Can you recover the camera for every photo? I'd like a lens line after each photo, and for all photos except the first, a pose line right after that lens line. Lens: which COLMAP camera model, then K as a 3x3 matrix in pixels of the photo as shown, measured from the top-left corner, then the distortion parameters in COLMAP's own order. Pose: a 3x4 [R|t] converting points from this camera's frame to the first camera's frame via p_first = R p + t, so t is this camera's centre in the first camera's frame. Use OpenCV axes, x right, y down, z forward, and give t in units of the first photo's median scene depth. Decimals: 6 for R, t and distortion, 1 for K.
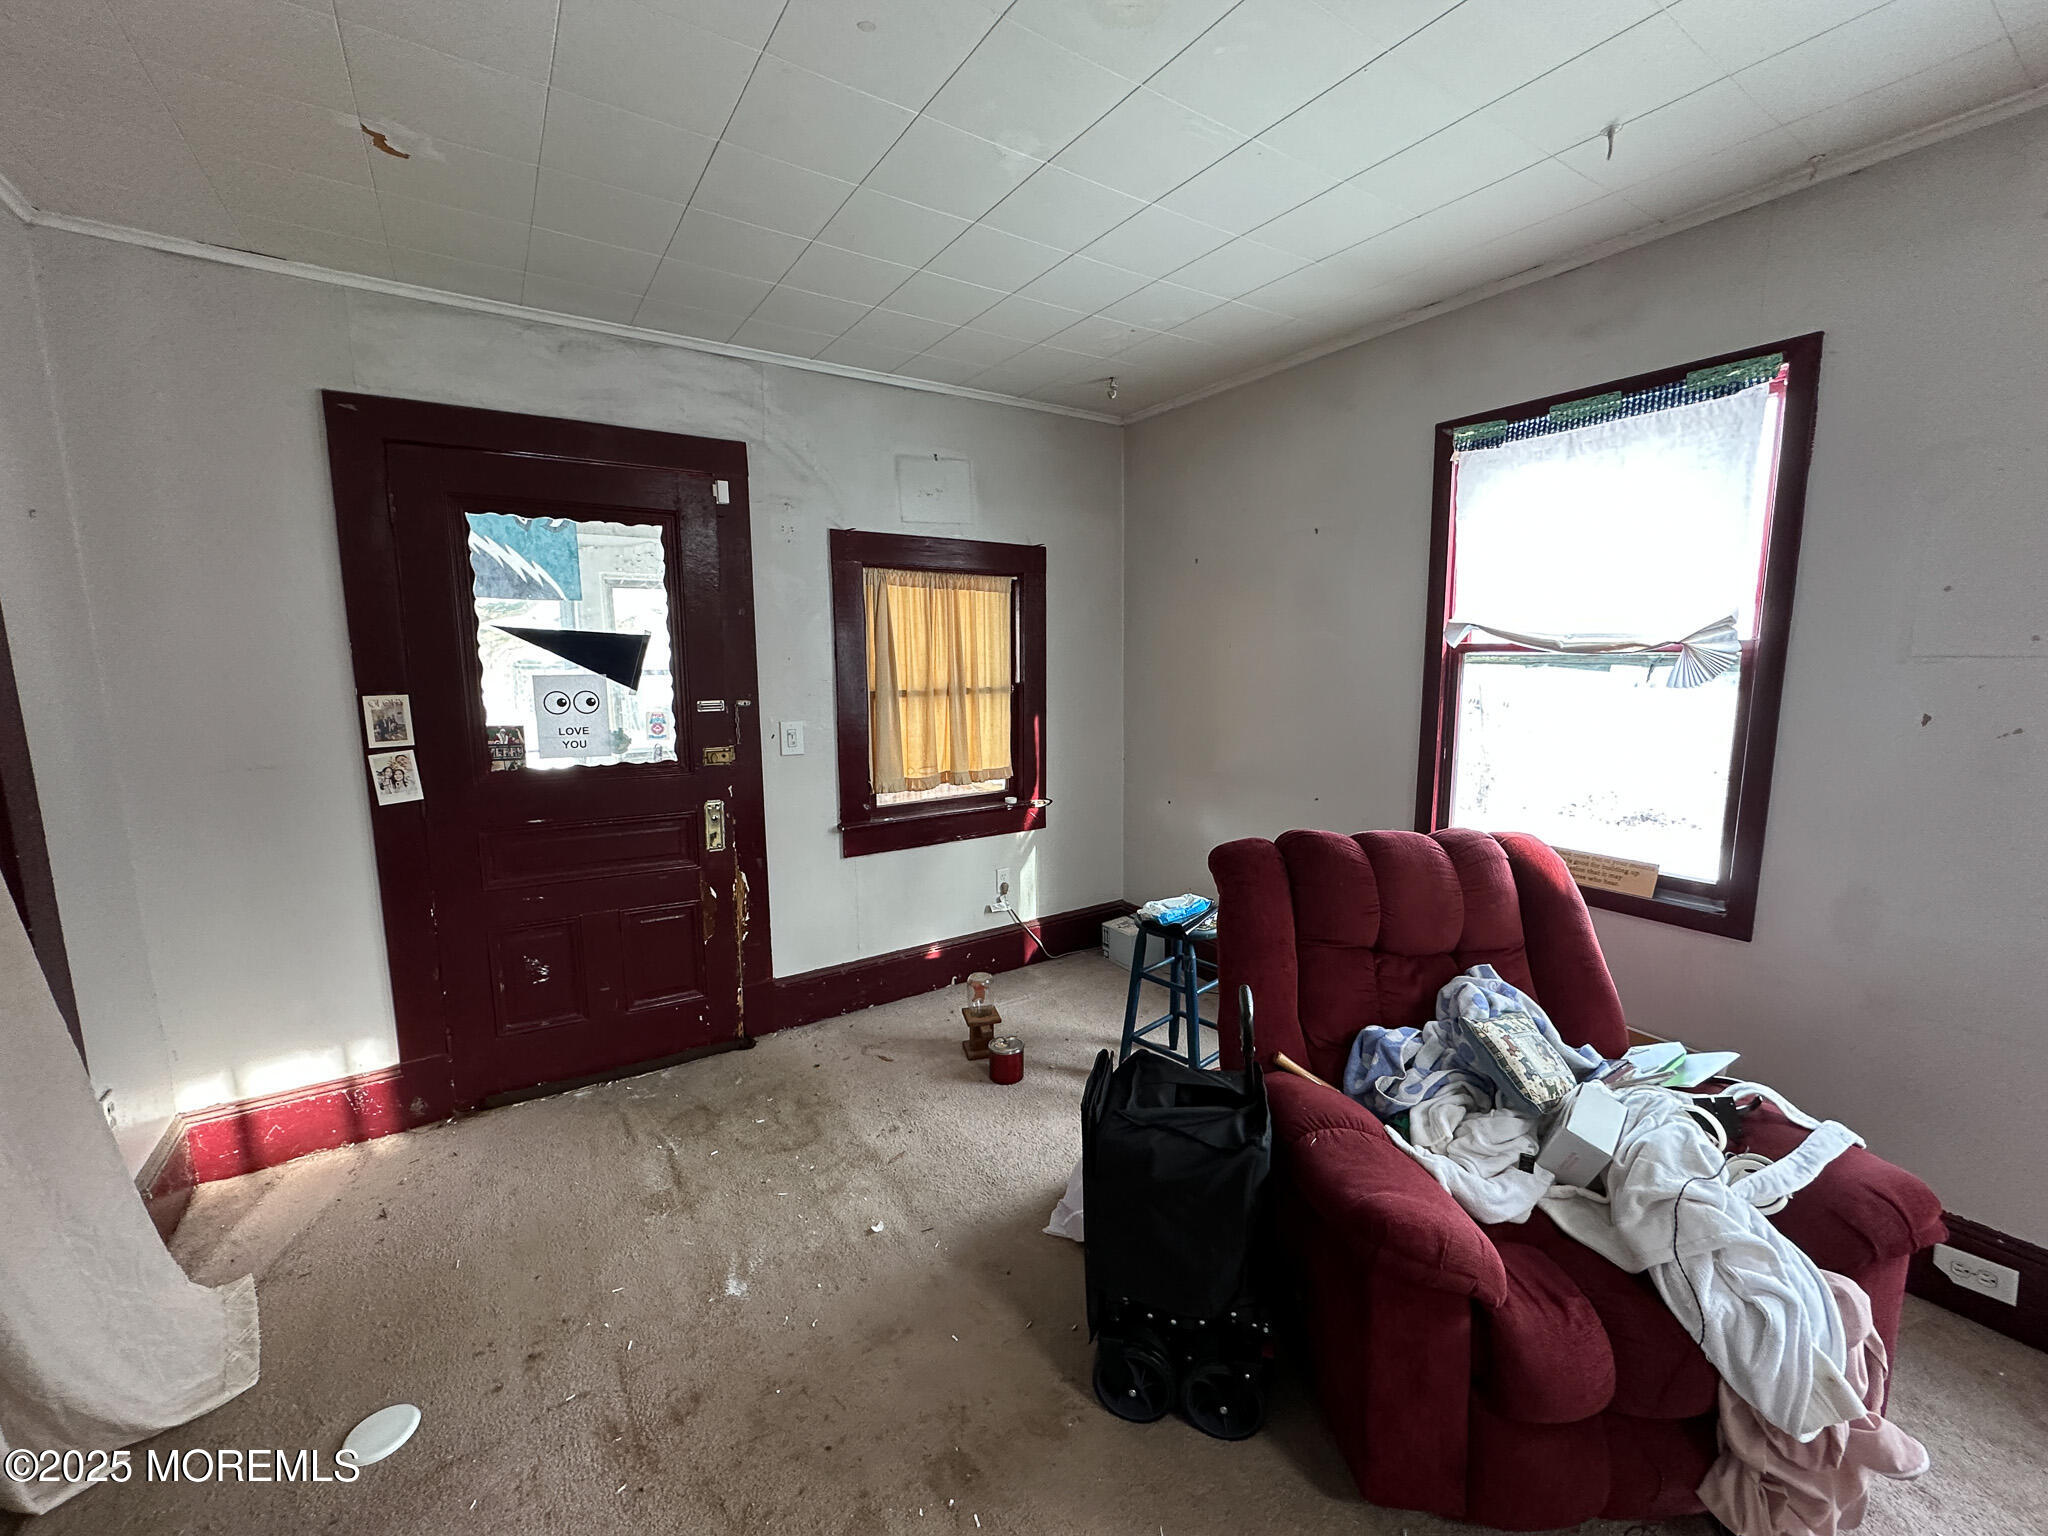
lens RADIAL K [[835.9, 0, 1024.0], [0, 835.9, 768.0], [0, 0, 1]] dist [-0.002609, -0.000273]
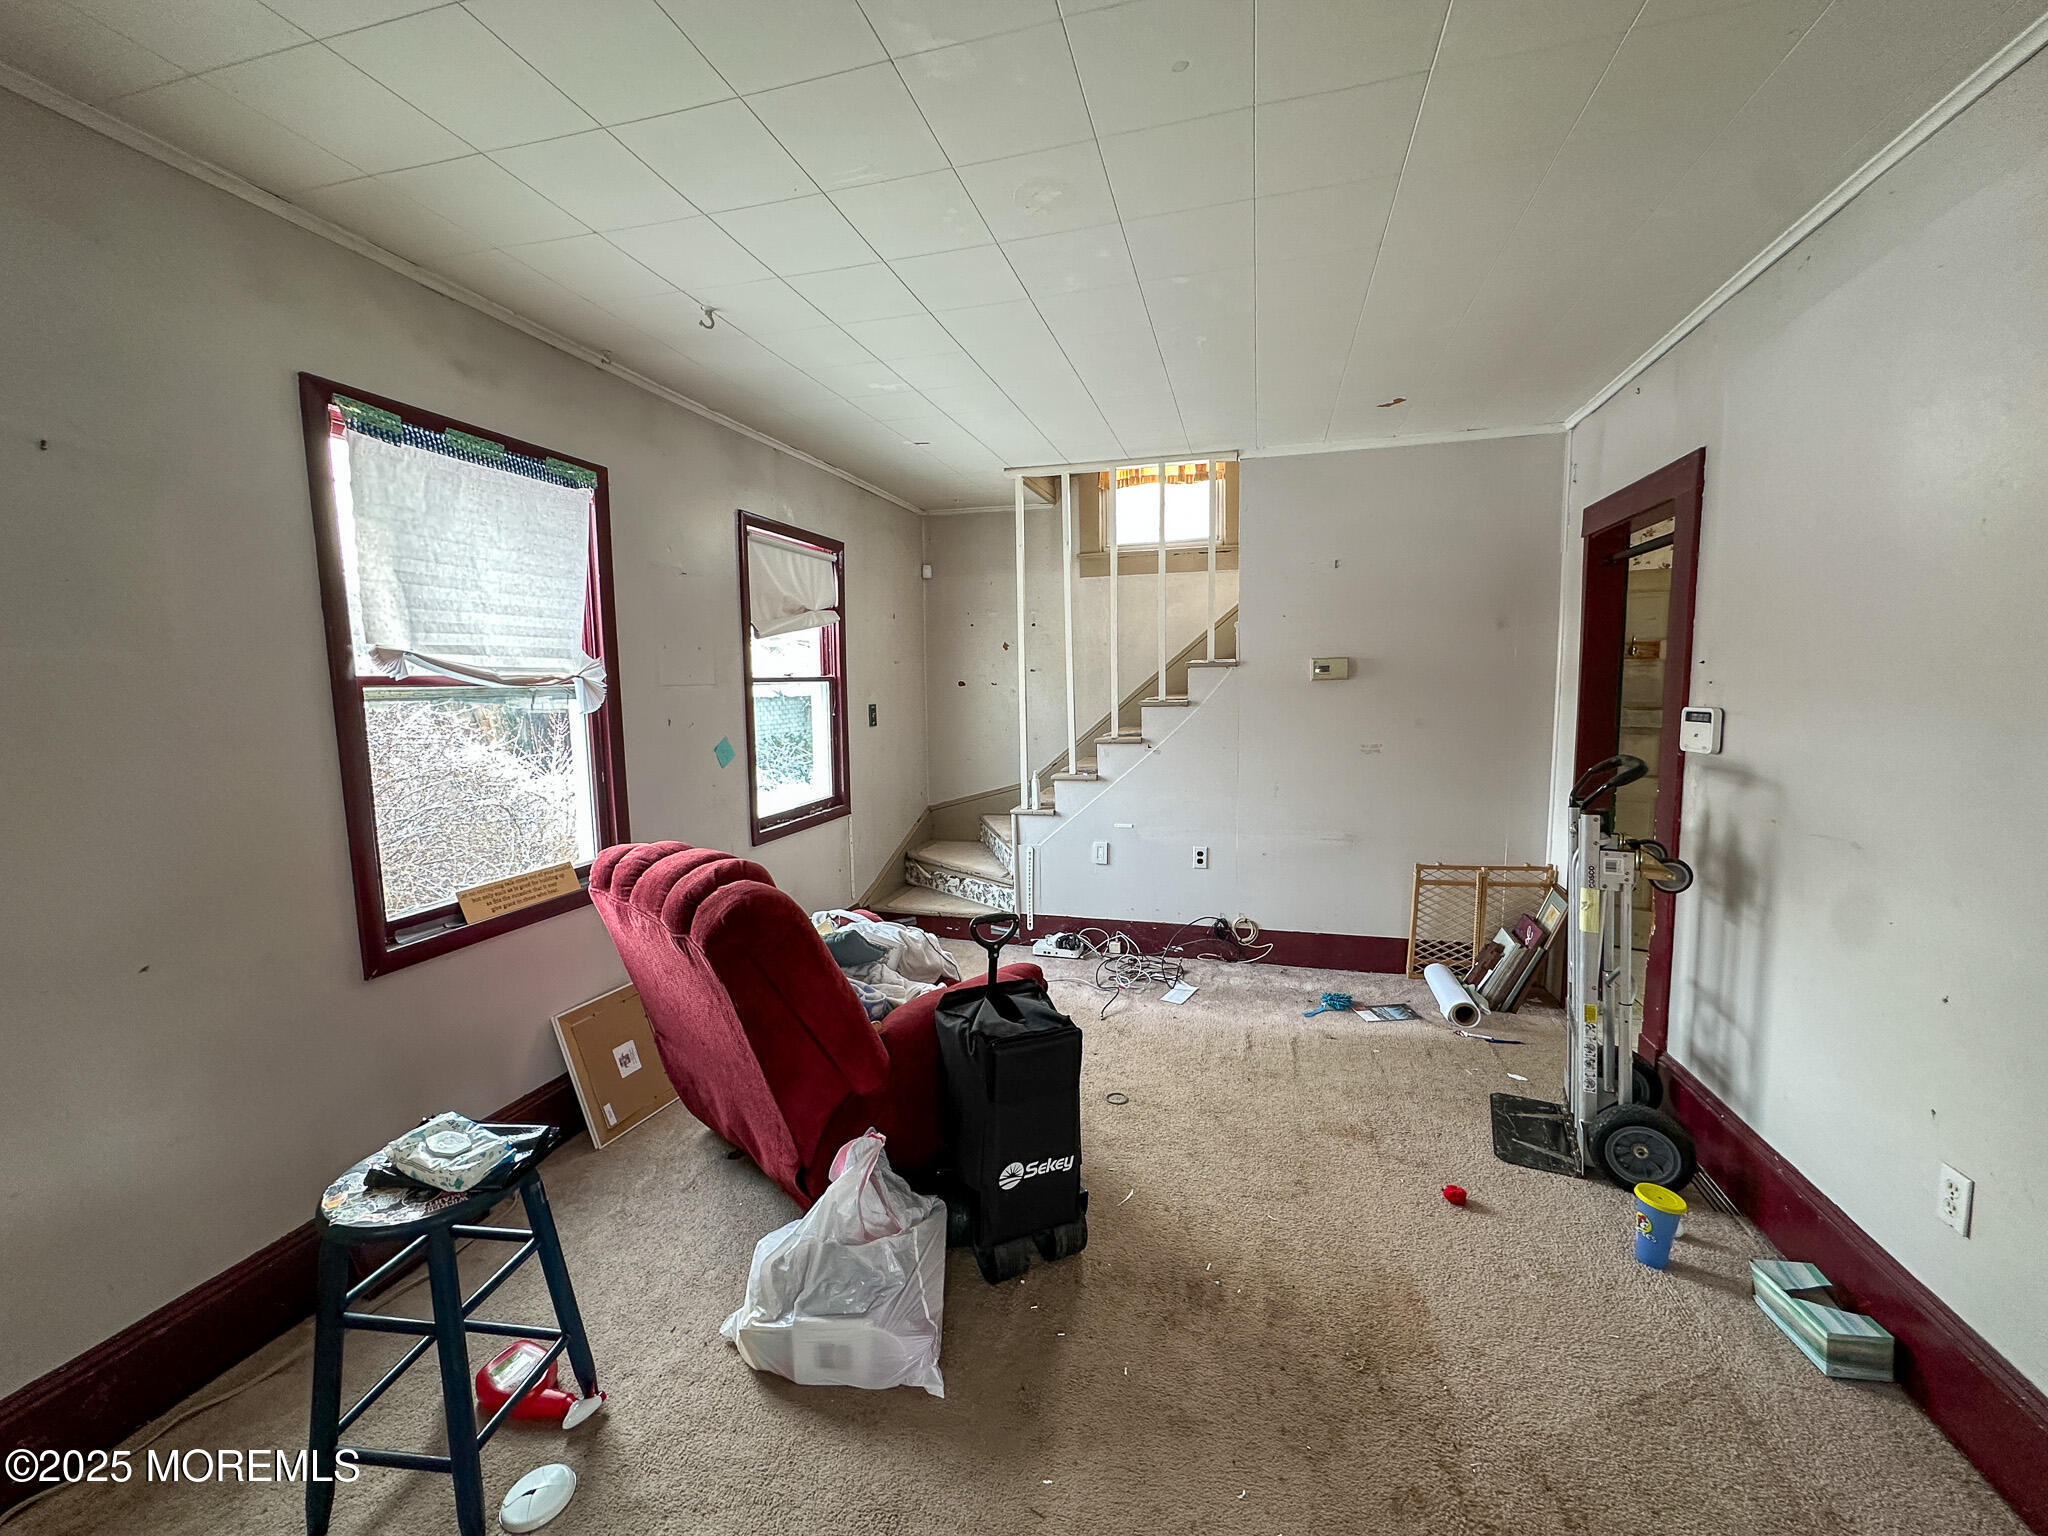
lens RADIAL K [[812.8, 0, 1024.0], [0, 812.8, 768.0], [0, 0, 1]] dist [-0.006818, 0.001015]
pose [[-0.646559, -0.058605, 0.760610, -0.521299], [0.130484, 0.973856, 0.185954, -0.142087], [-0.751622, 0.219478, -0.622008, 1.171463]]
